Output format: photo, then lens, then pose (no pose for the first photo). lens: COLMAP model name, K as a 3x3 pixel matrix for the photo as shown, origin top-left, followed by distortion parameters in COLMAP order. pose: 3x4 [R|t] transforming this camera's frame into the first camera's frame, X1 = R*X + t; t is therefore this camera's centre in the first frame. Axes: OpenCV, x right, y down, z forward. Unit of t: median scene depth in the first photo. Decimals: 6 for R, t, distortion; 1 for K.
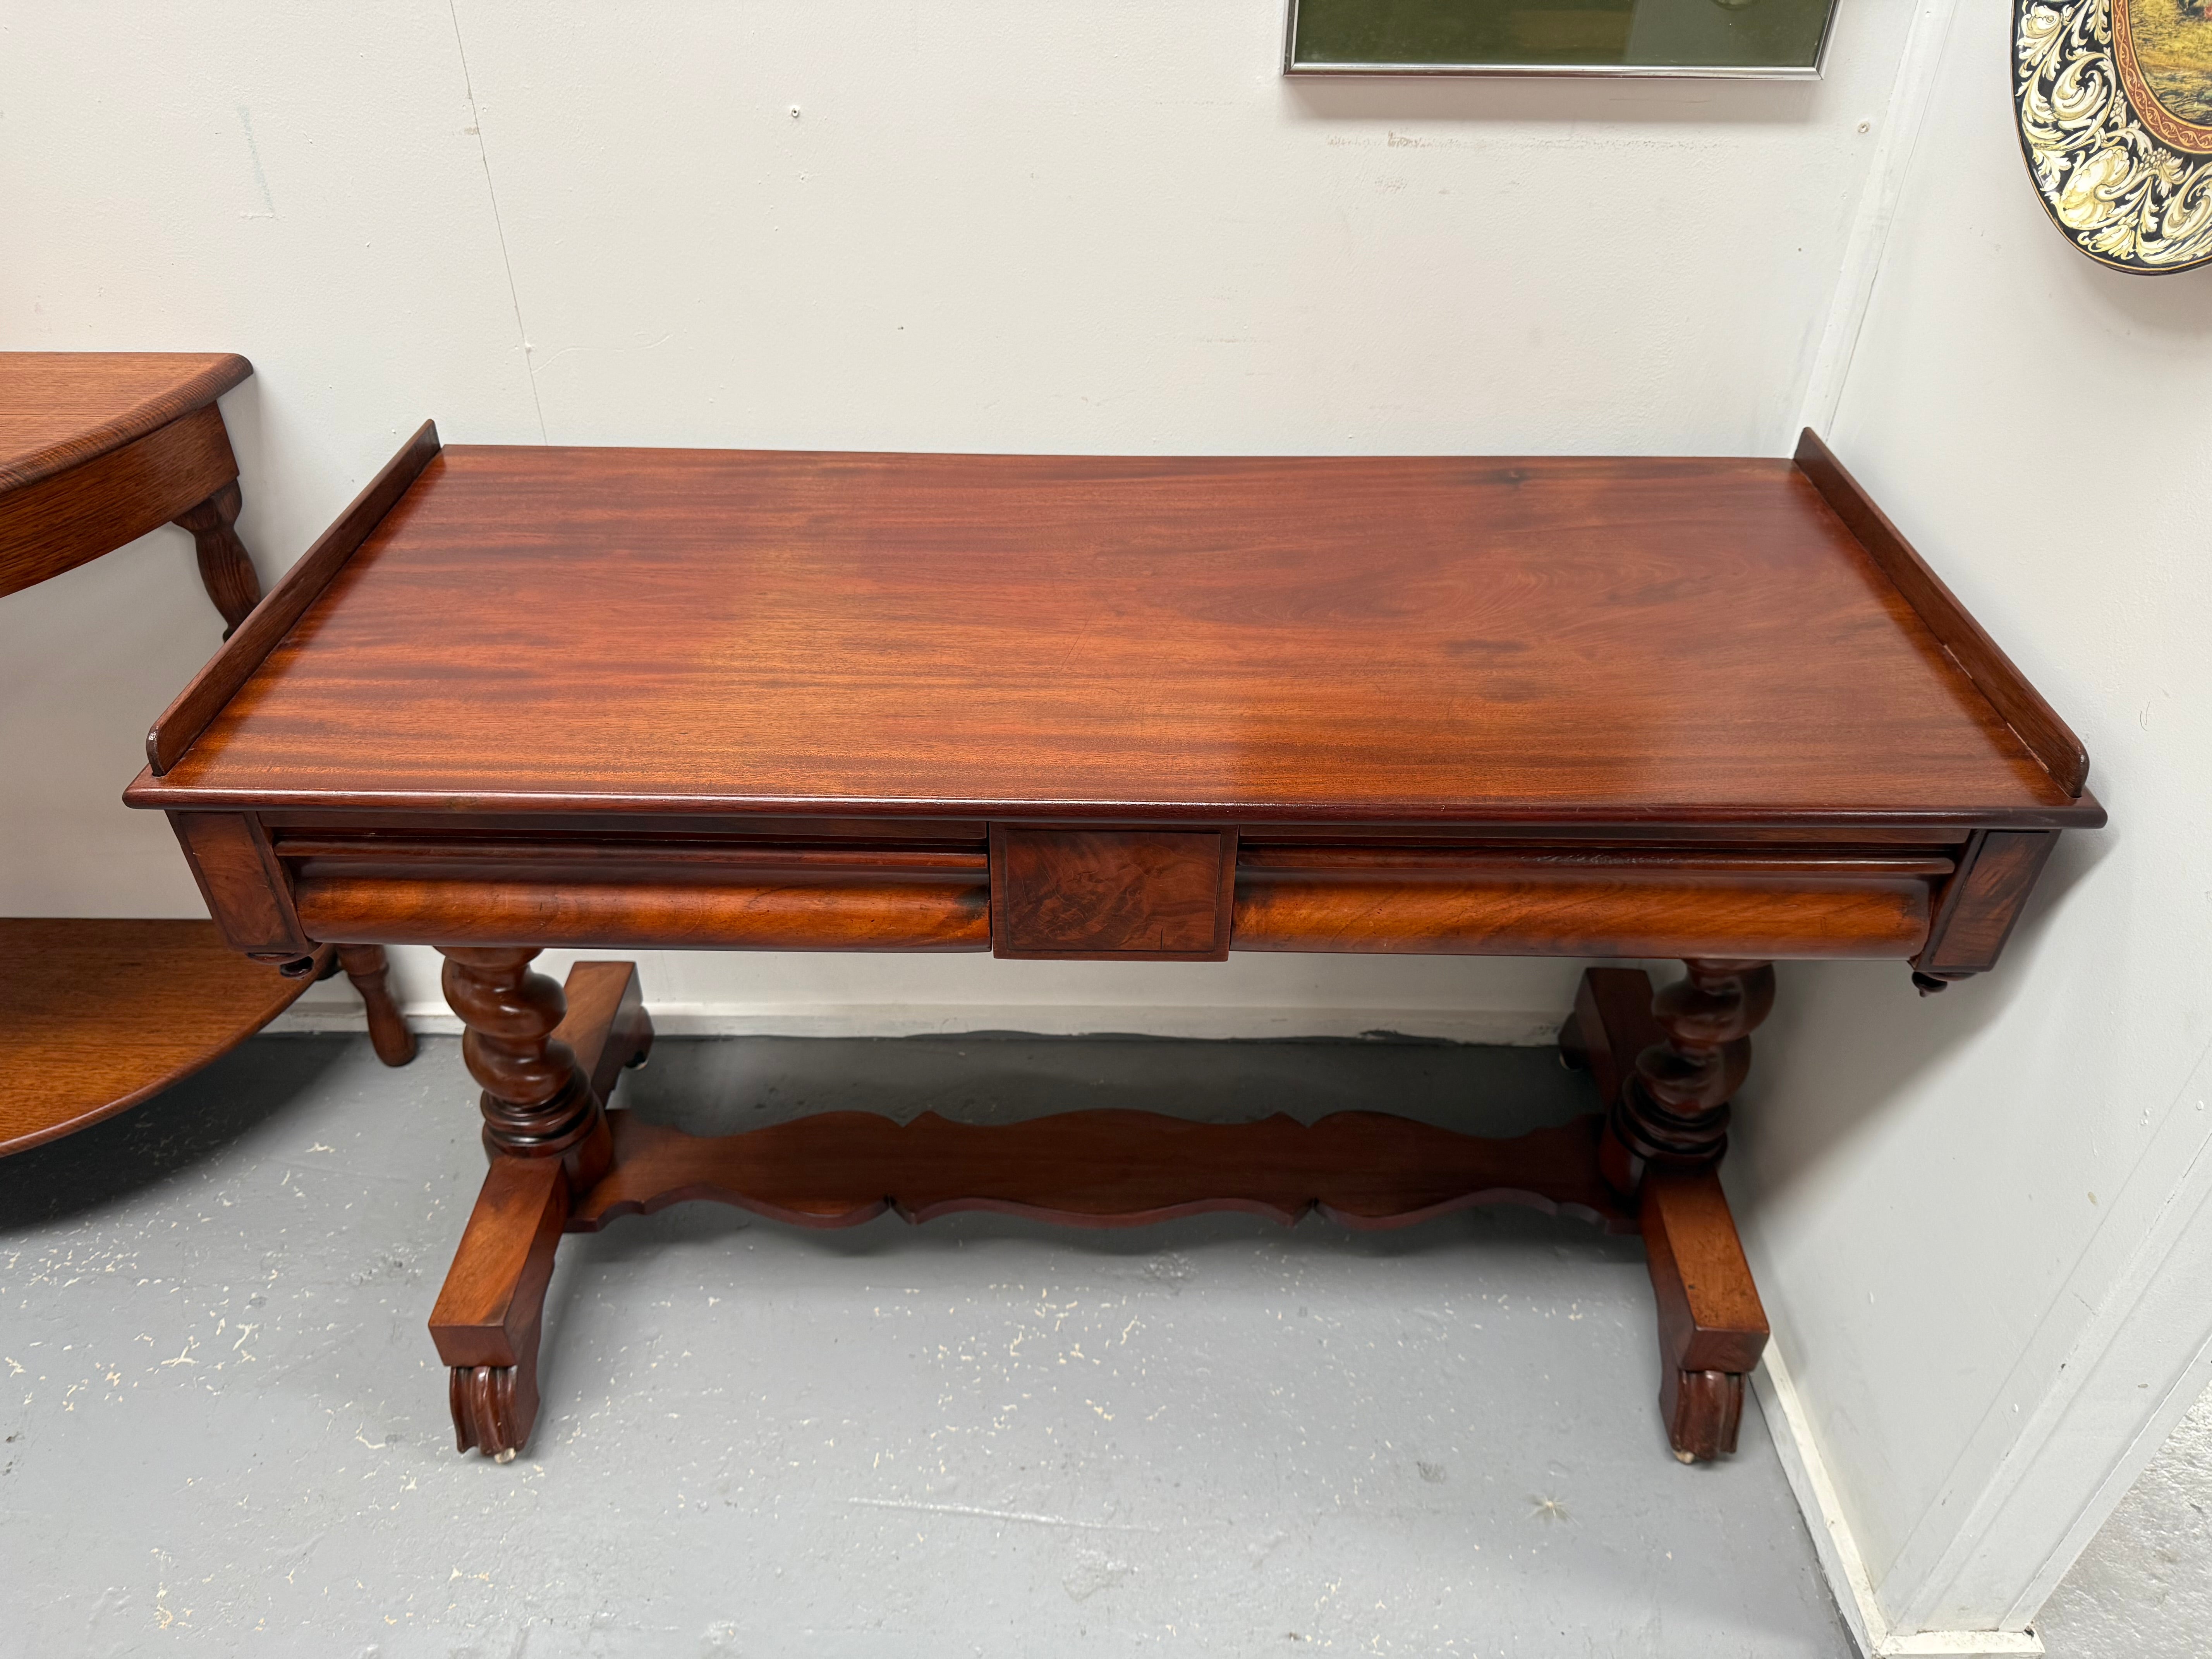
lens RADIAL K [[1580.1, 0, 1098.2], [0, 1580.1, 832.7], [0, 0, 1]] dist [0.039468, -0.048470]
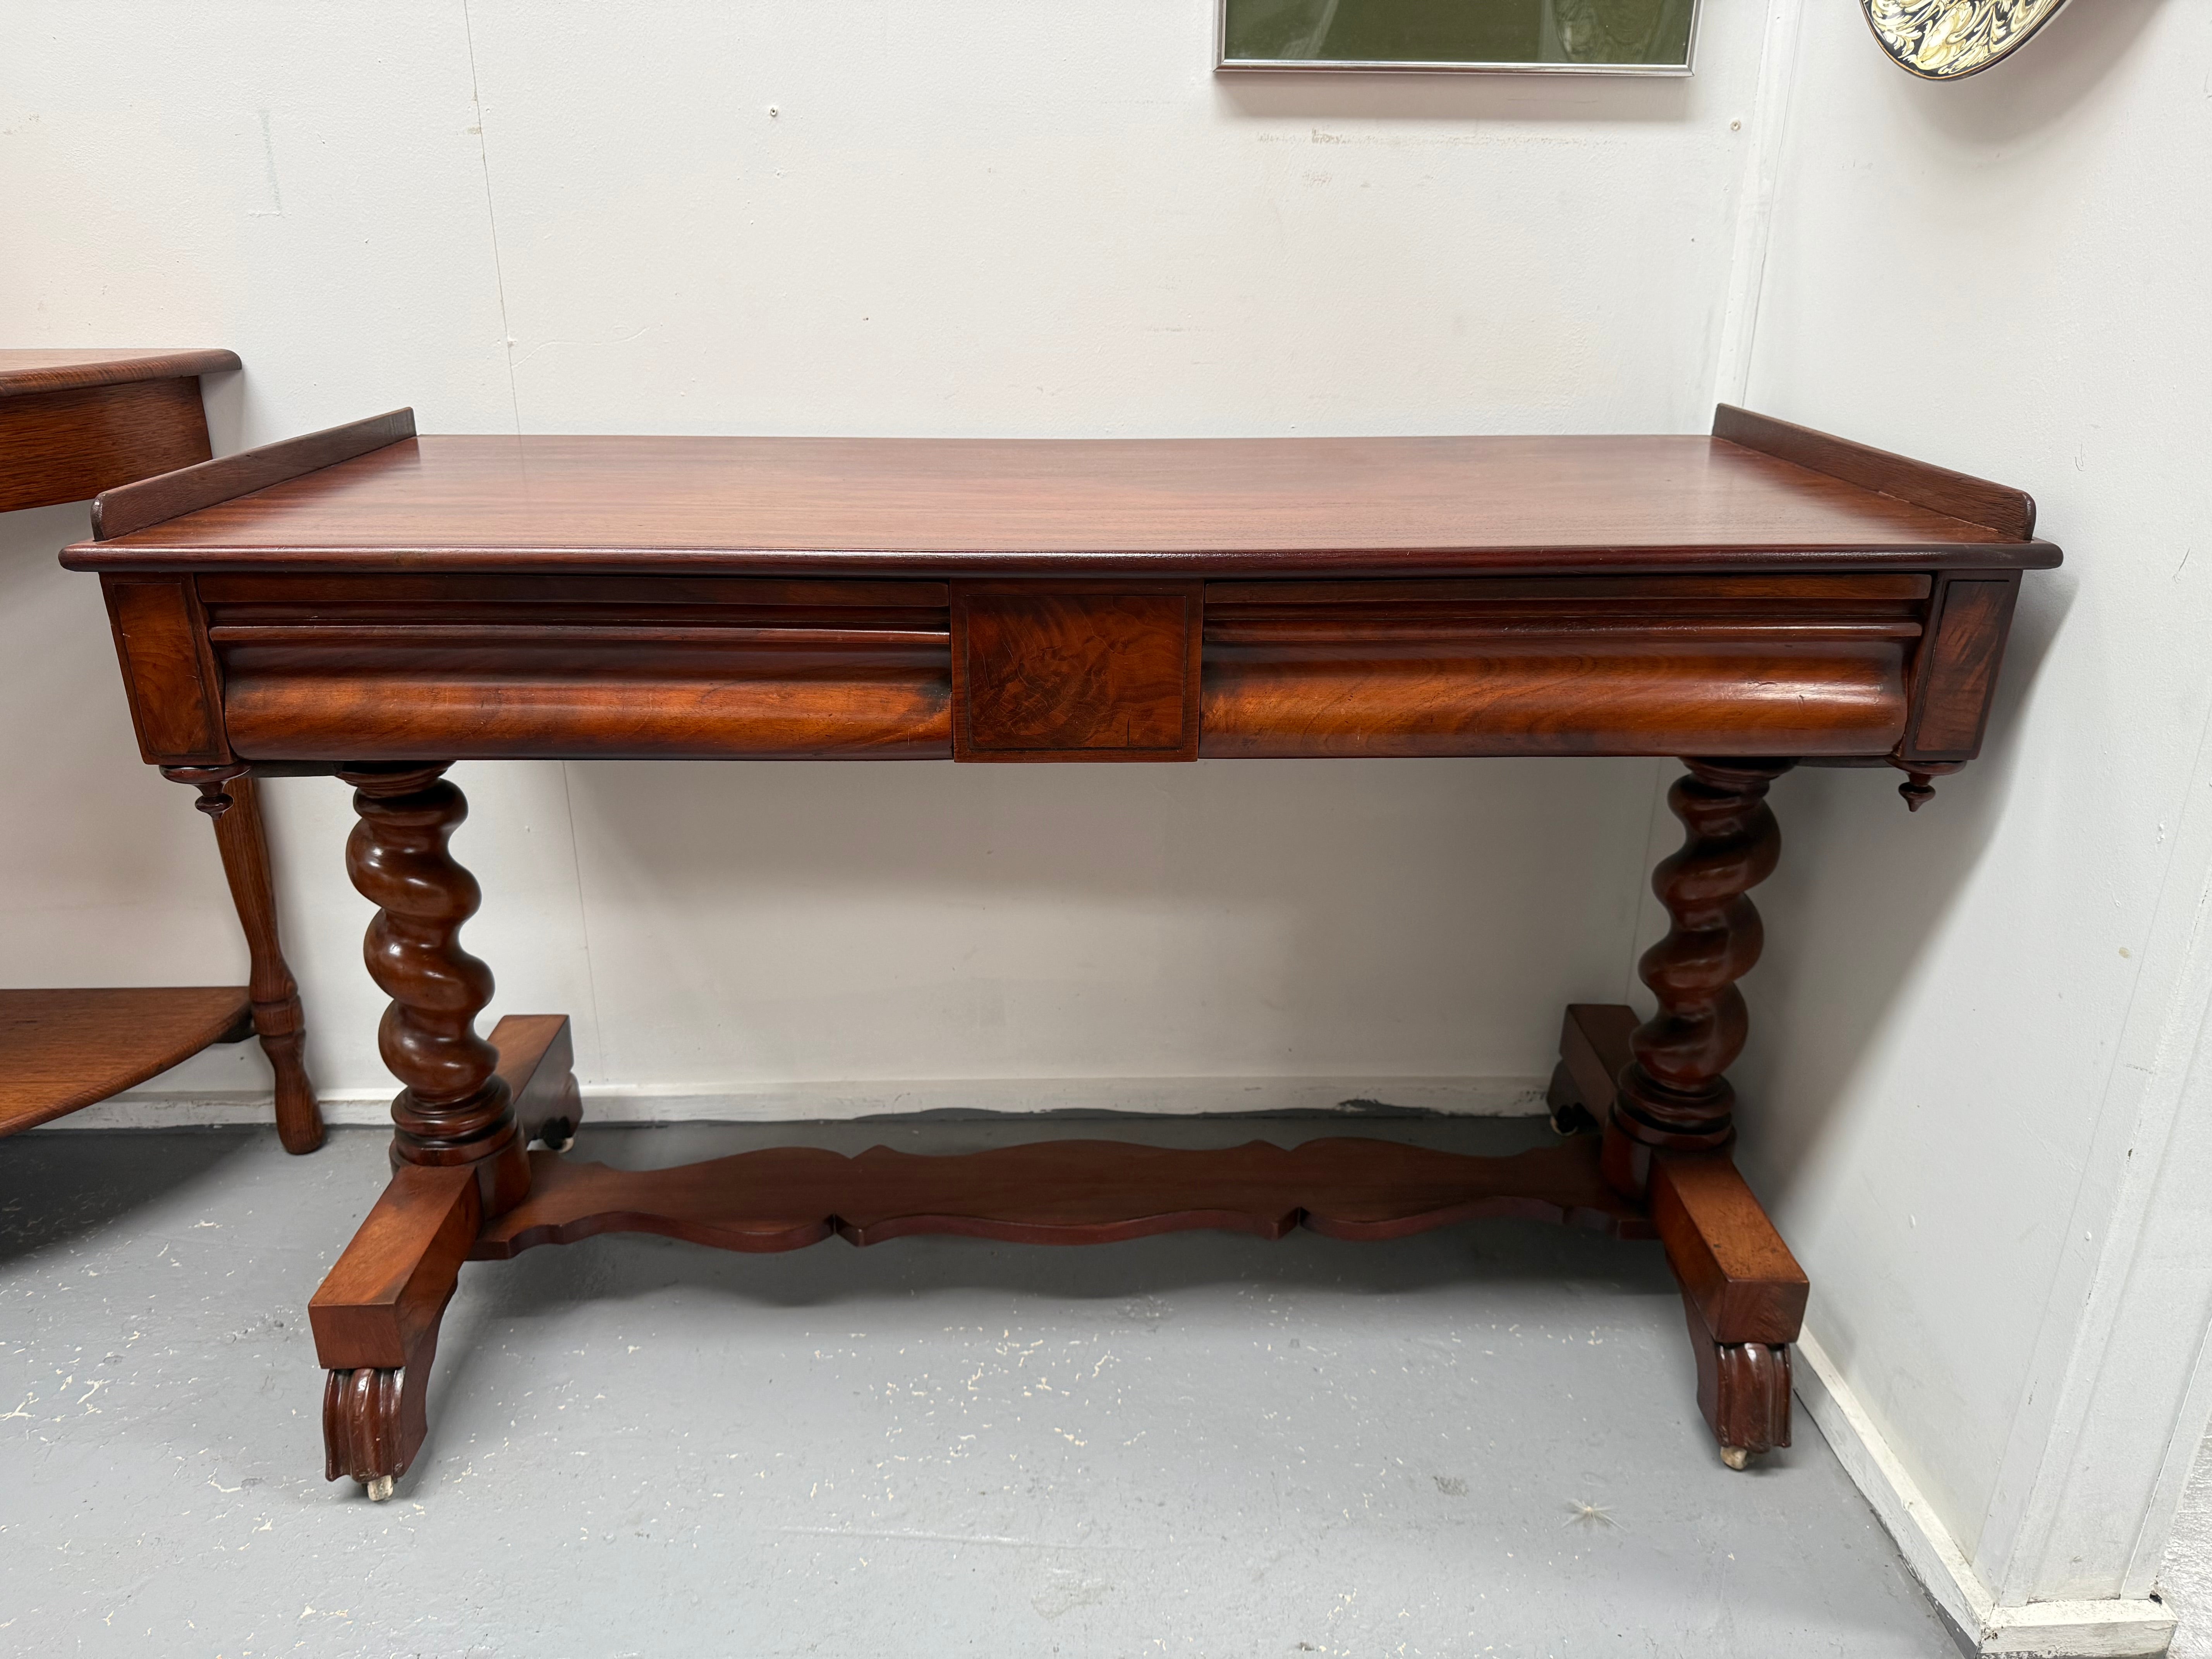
lens RADIAL K [[1578.3, 0, 1094.2], [0, 1578.3, 827.6], [0, 0, 1]] dist [0.034303, -0.041414]
pose [[0.999471, -0.013887, 0.029425, -0.007939], [0.021403, 0.961742, -0.273121, 0.314040], [-0.024507, 0.273606, 0.961530, 0.072057]]
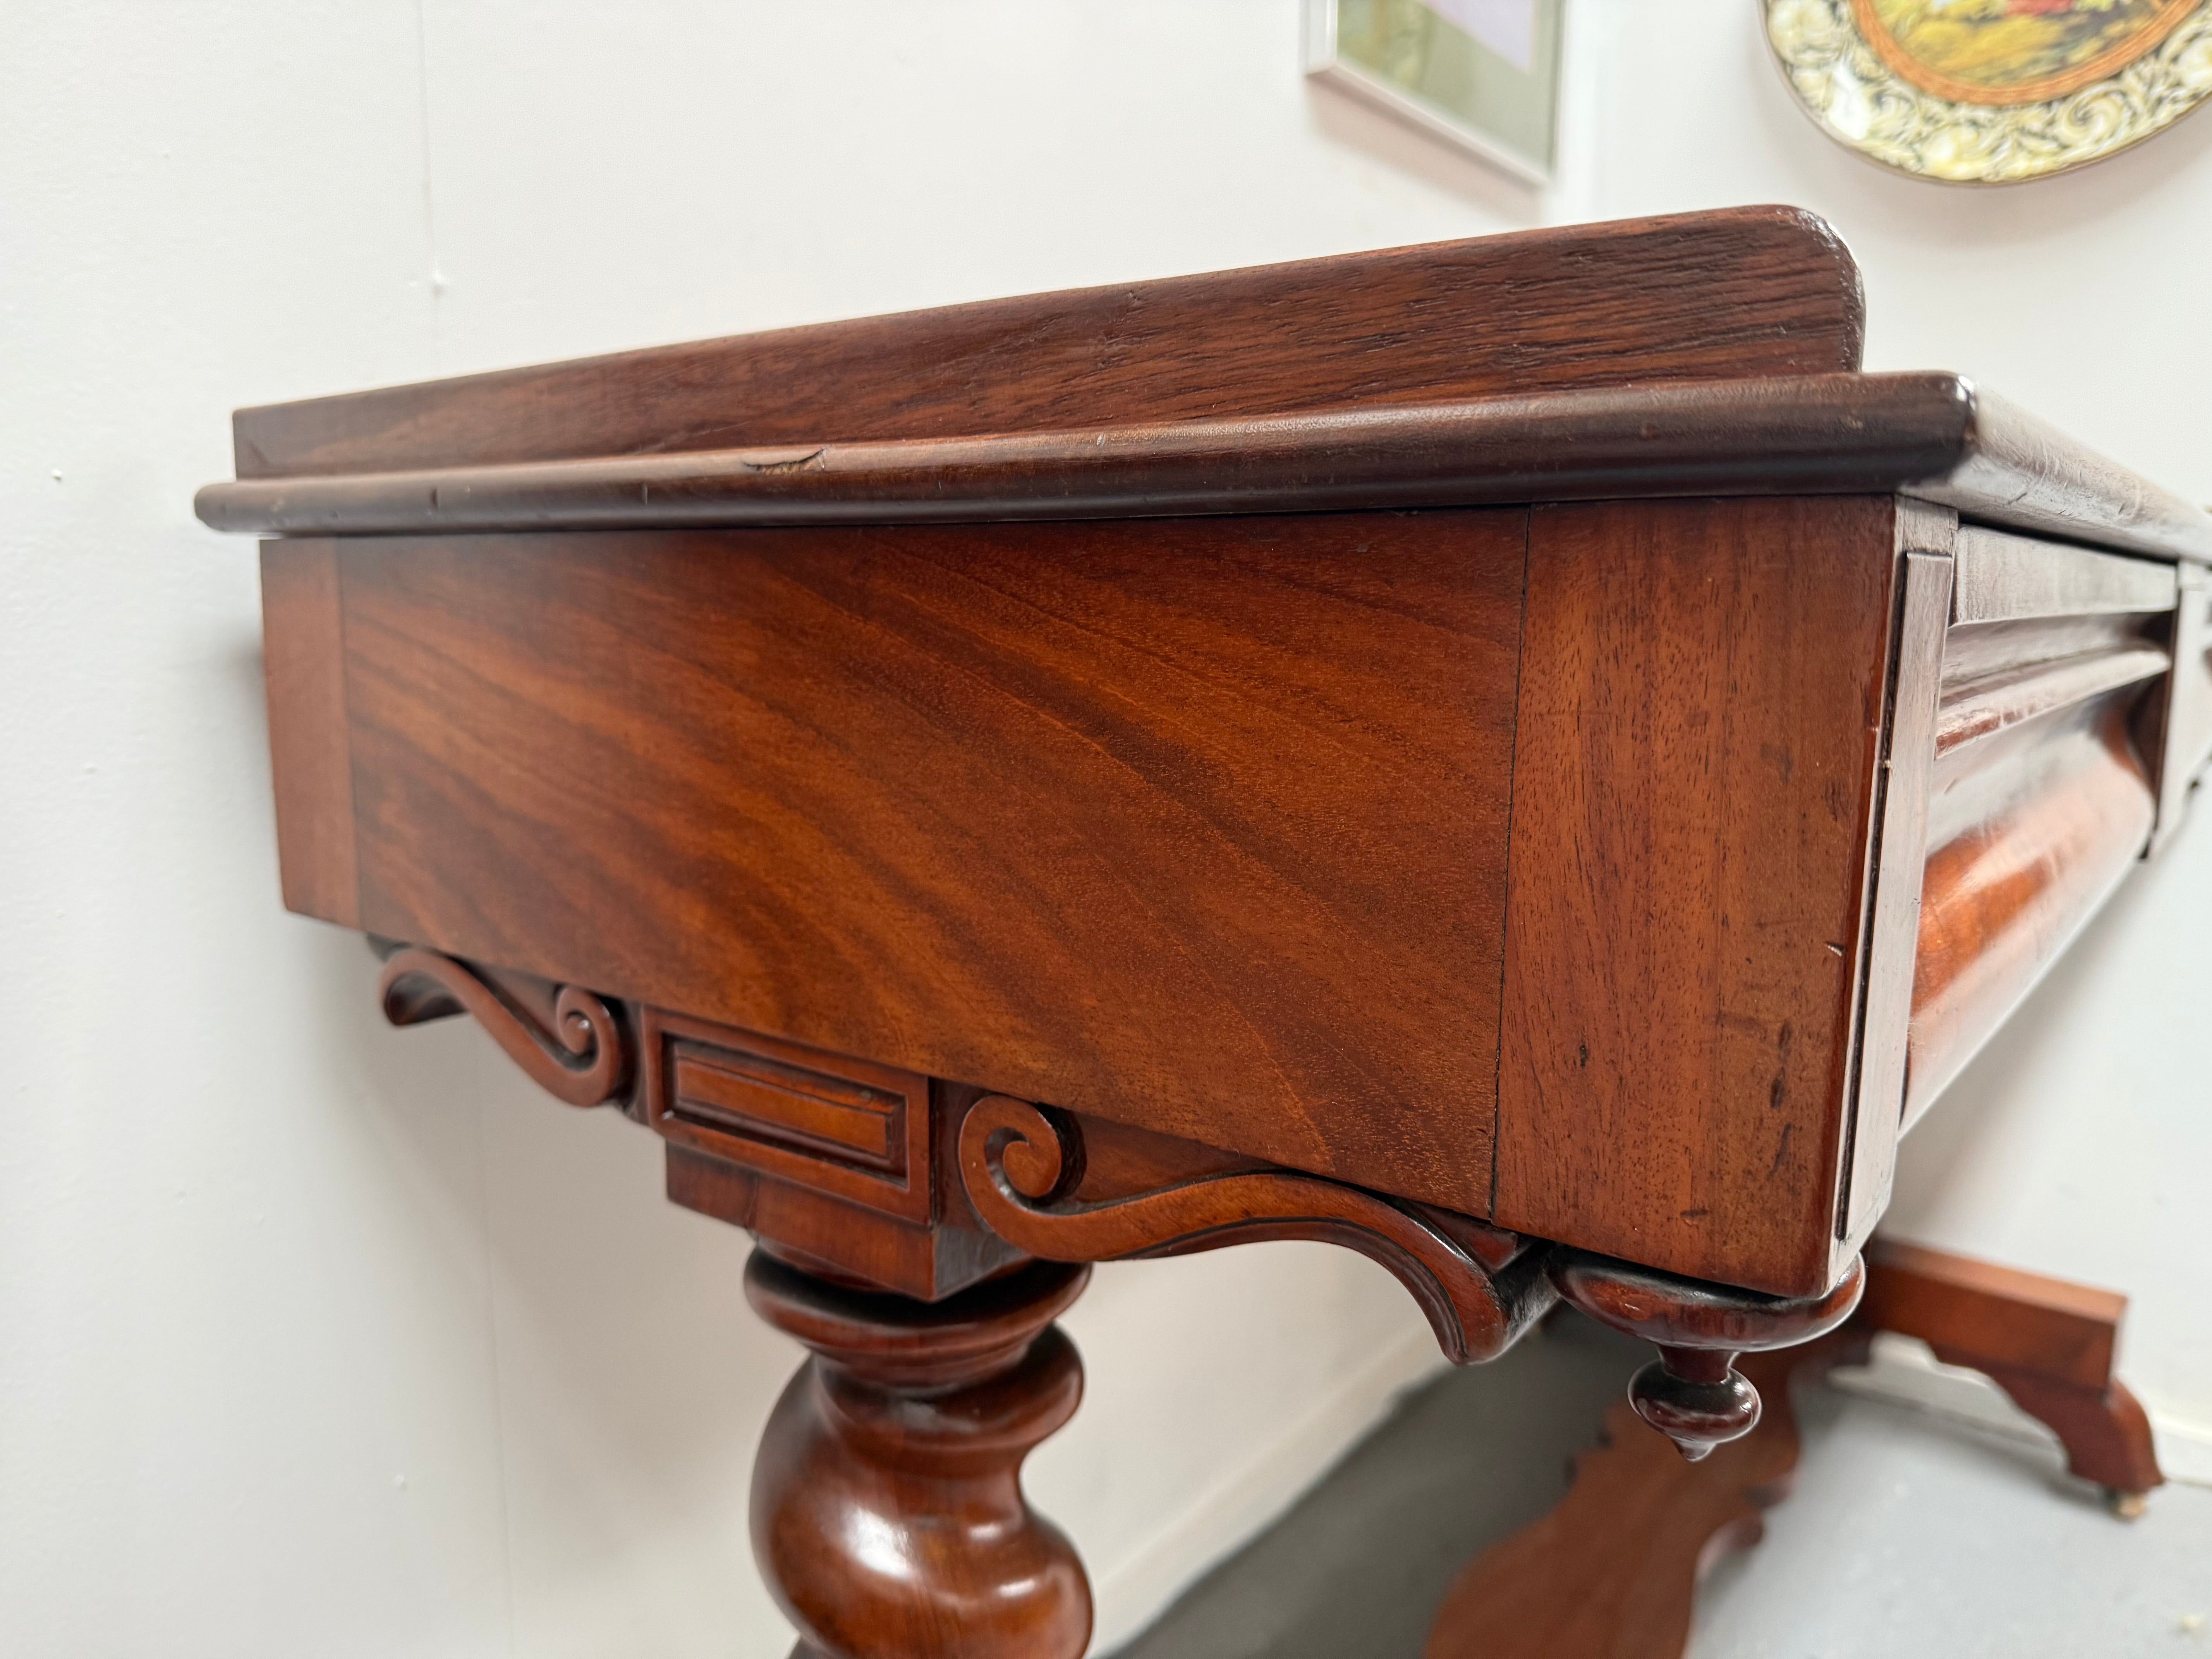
lens RADIAL K [[1580.1, 0, 1108.0], [0, 1580.1, 837.9], [0, 0, 1]] dist [0.039468, -0.048470]
pose [[0.598975, -0.131625, 0.789876, -0.645191], [0.479479, 0.848977, -0.222122, 0.012414], [-0.641349, 0.511774, 0.571628, 0.741963]]
